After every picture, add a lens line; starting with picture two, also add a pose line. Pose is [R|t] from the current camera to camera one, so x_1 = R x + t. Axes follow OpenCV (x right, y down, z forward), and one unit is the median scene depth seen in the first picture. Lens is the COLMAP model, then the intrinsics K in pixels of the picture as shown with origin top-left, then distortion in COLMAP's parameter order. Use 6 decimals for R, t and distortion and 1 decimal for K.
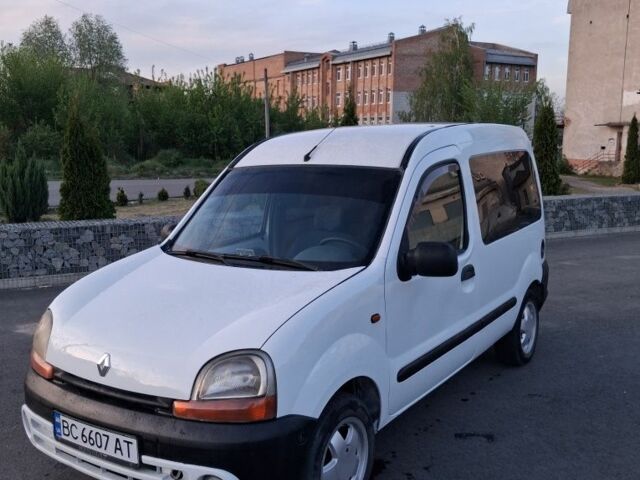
lens RADIAL K [[634.4, 0, 320.0], [0, 634.4, 240.0], [0, 0, 1]] dist [0.118799, -0.330434]
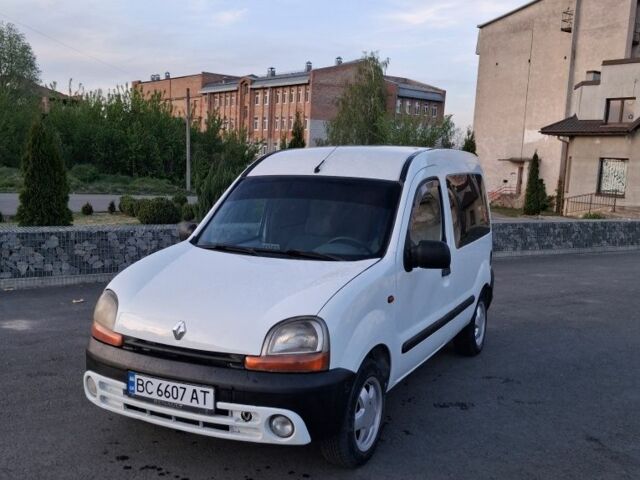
lens RADIAL K [[634.4, 0, 320.0], [0, 634.4, 240.0], [0, 0, 1]] dist [0.118799, -0.330434]
pose [[0.989633, 0.028200, 0.140824, -0.084482], [-0.022870, 0.998965, -0.039320, 0.022396], [-0.141787, 0.035691, 0.989253, -0.079174]]
